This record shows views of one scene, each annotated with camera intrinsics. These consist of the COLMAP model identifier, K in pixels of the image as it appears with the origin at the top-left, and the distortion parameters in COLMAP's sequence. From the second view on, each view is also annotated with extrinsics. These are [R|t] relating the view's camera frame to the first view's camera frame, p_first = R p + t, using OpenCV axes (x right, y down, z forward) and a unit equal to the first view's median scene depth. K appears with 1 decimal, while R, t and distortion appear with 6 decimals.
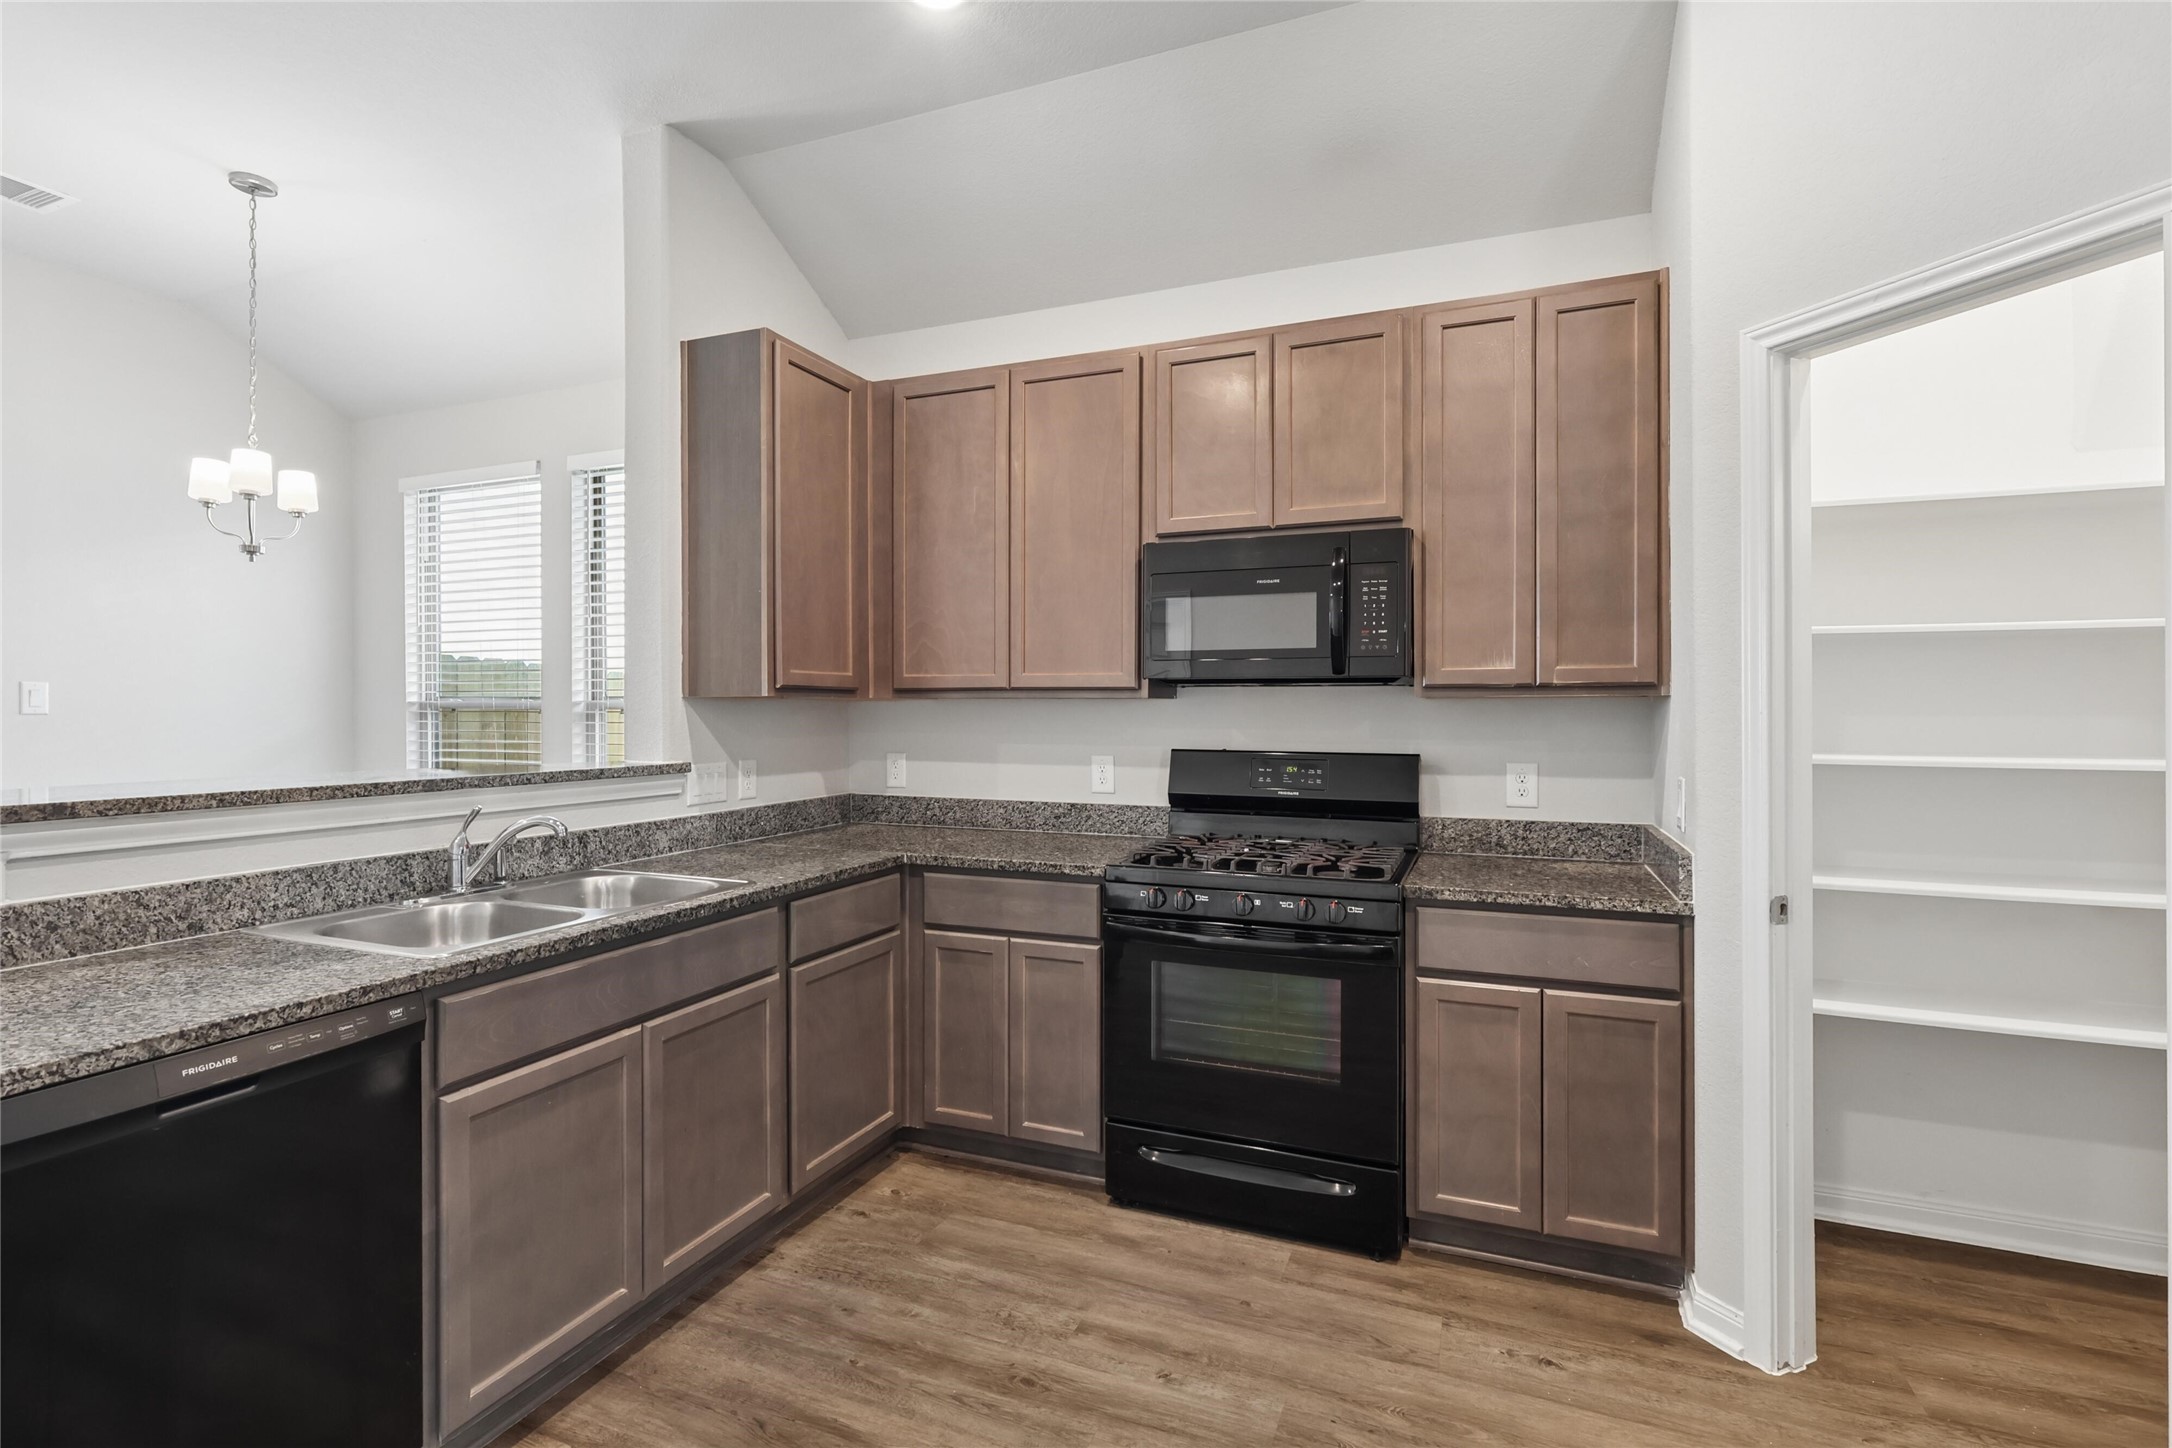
lens RADIAL K [[1023.2, 0, 1091.8], [0, 1023.2, 715.0], [0, 0, 1]] dist [-0.000695, 0.000739]
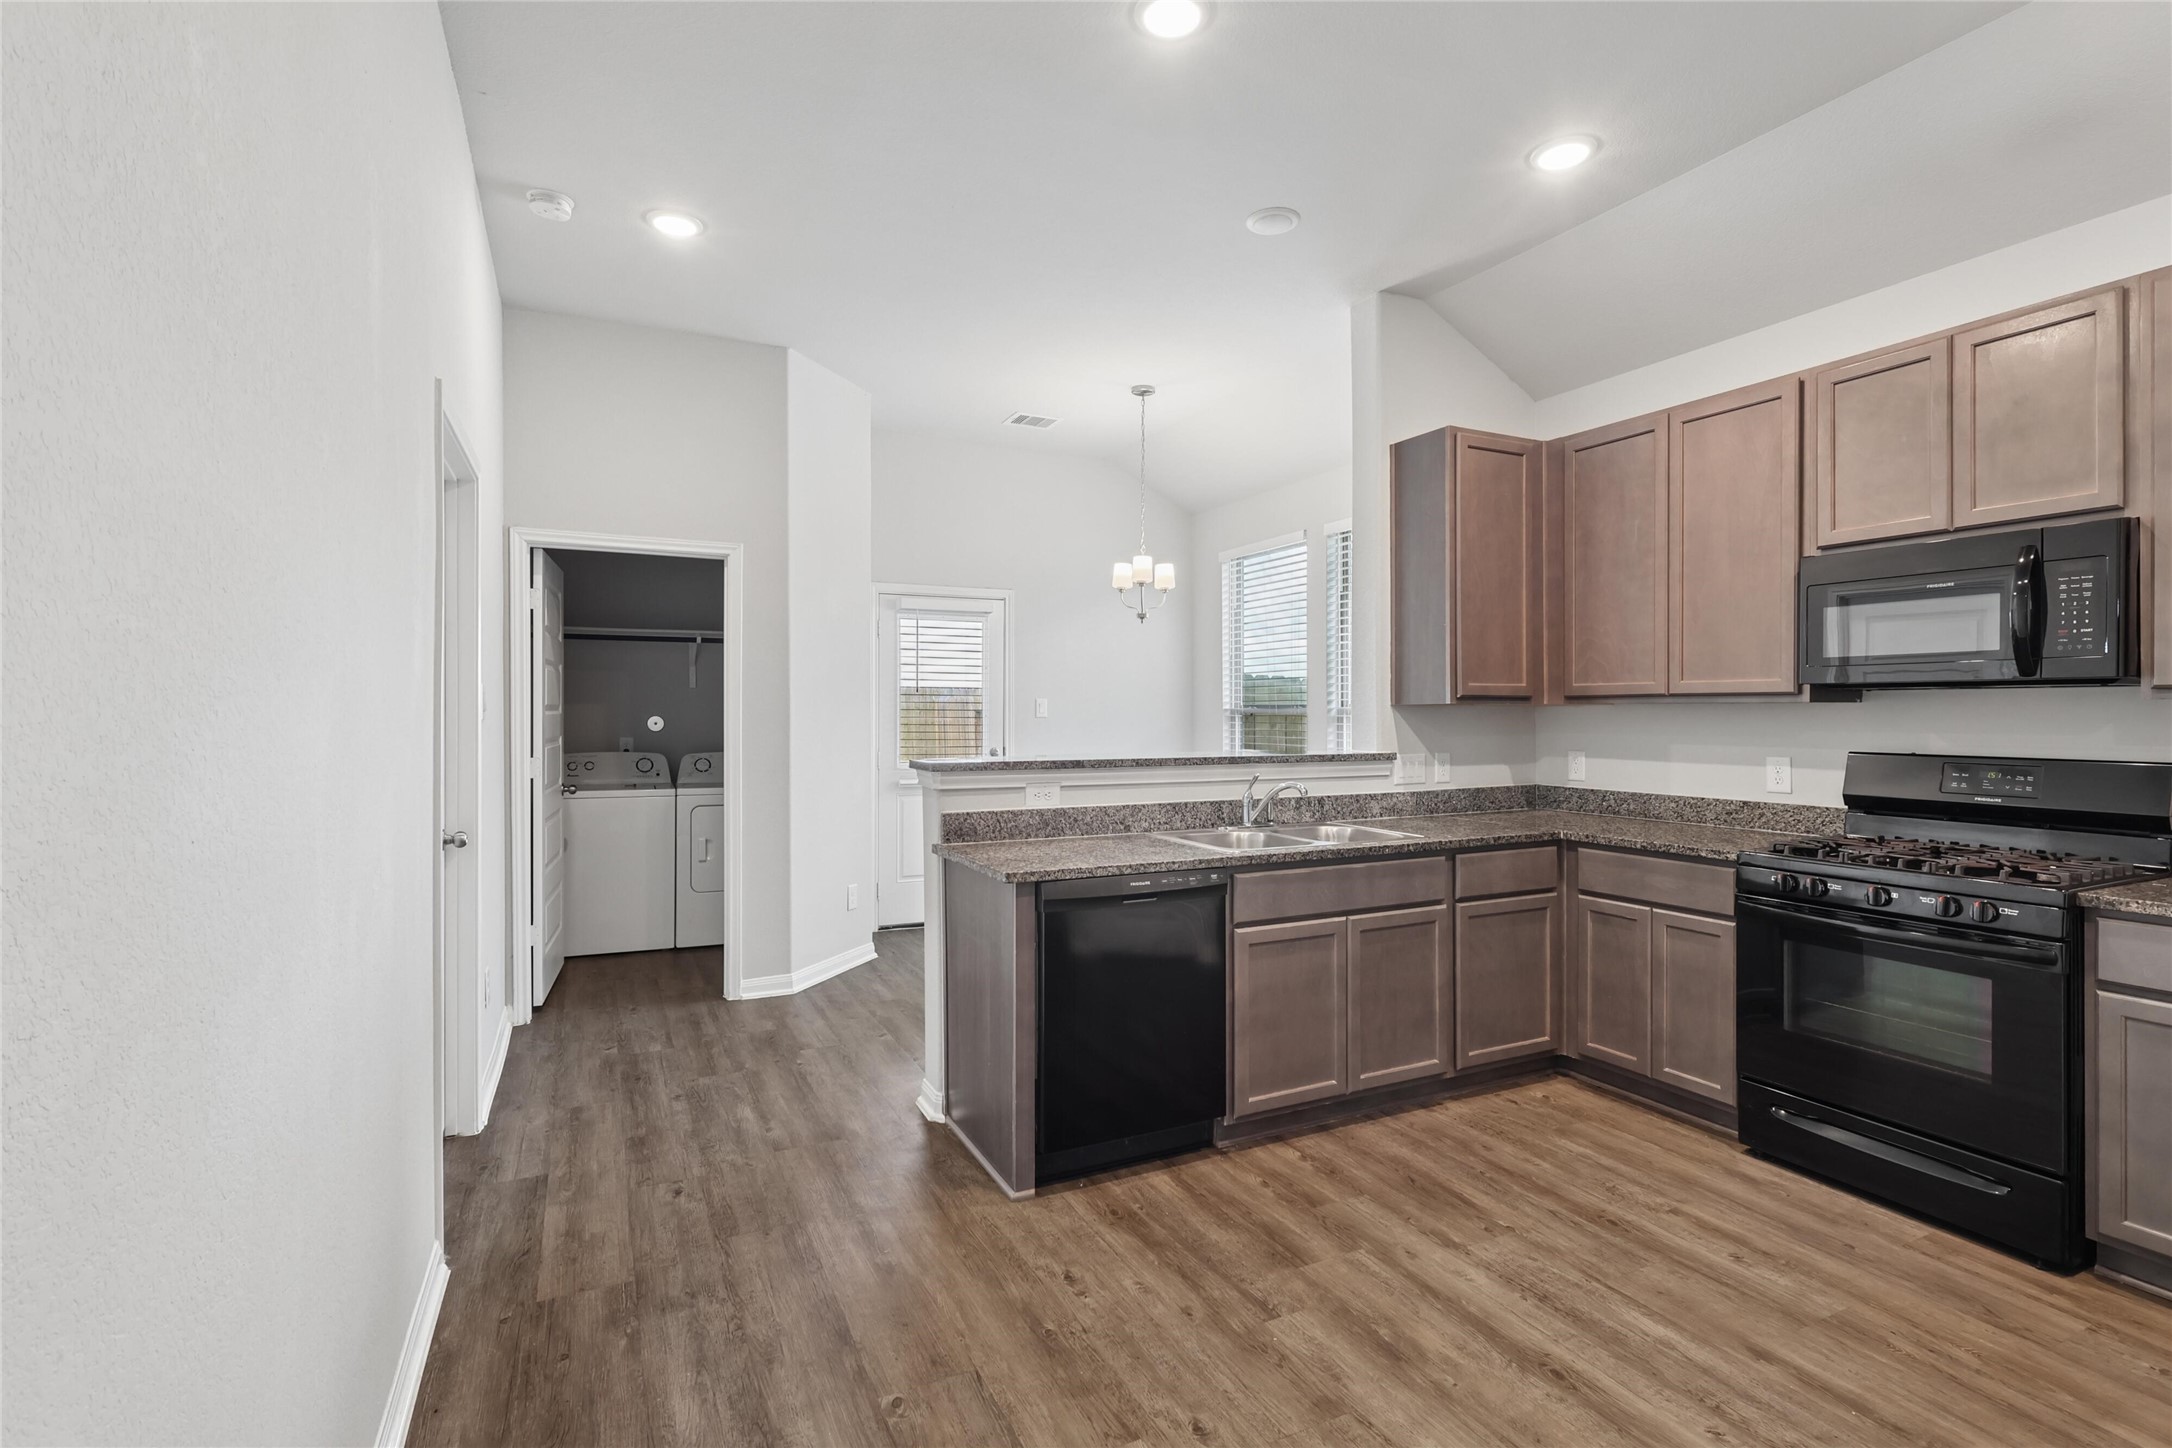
lens RADIAL K [[1023.2, 0, 1066.9], [0, 1023.2, 720.0], [0, 0, 1]] dist [-0.000695, 0.000739]
pose [[0.735112, 0.002004, -0.677943, 0.361894], [-0.001120, 0.999998, 0.001742, 0.001340], [0.677945, -0.000521, 0.735113, -0.517610]]
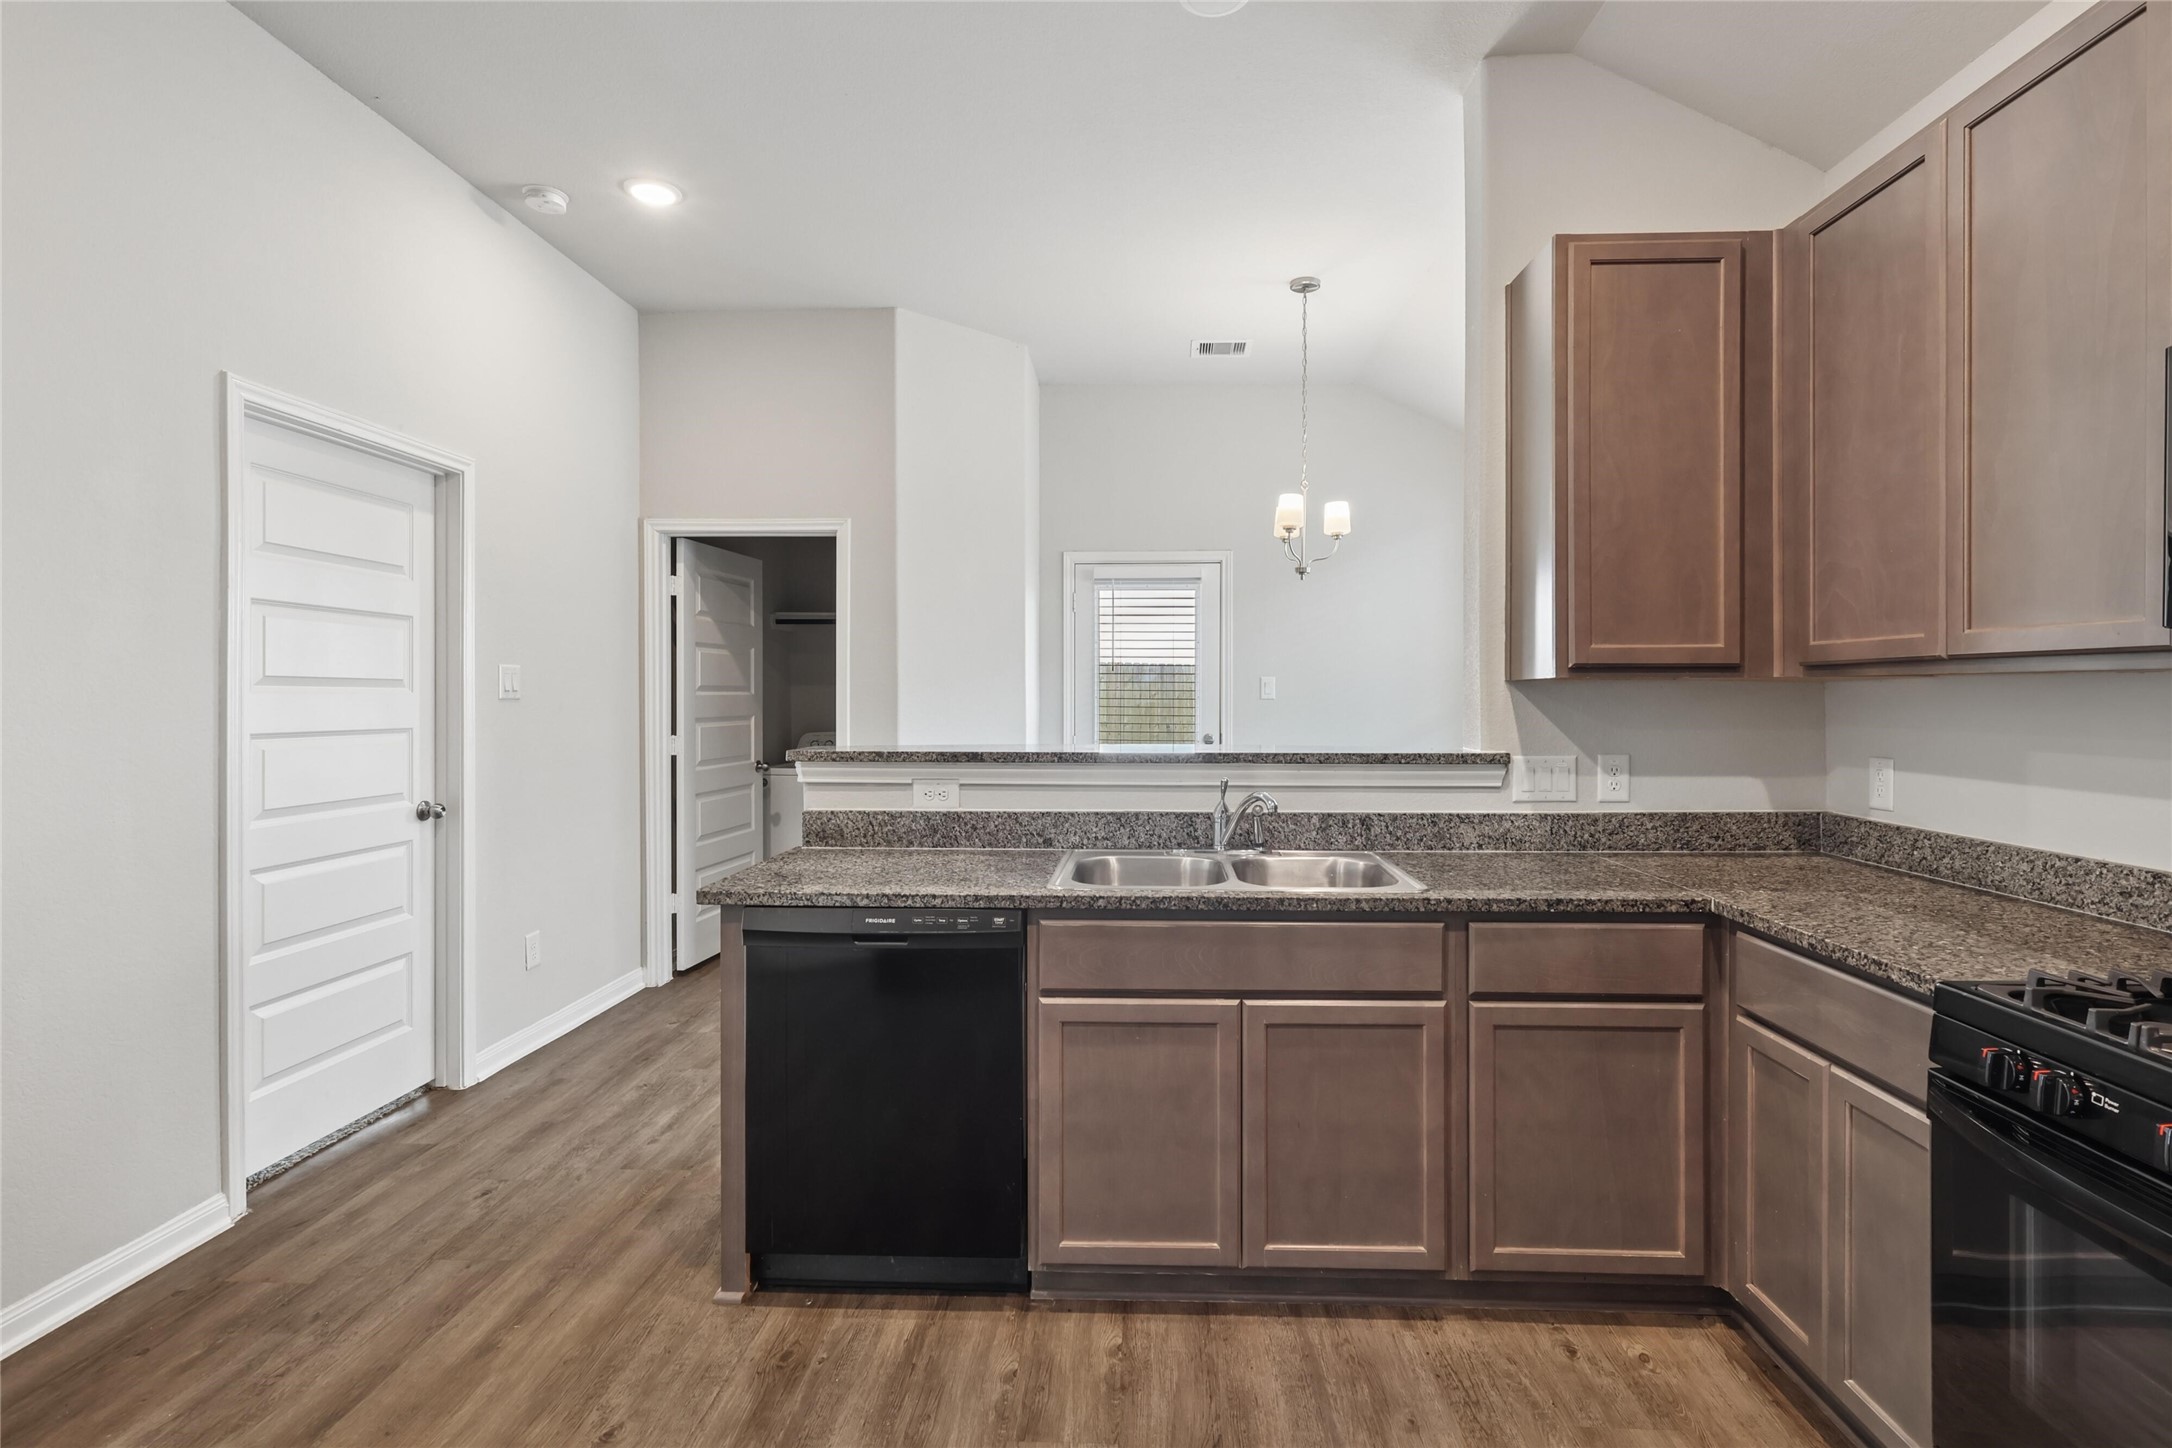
lens RADIAL K [[1023.2, 0, 1091.3], [0, 1023.2, 704.5], [0, 0, 1]] dist [-0.000695, 0.000739]
pose [[0.328086, 0.005989, -0.944629, 0.576762], [-0.003489, 0.999981, 0.005128, 0.000705], [0.944641, 0.001613, 0.328101, 0.623334]]
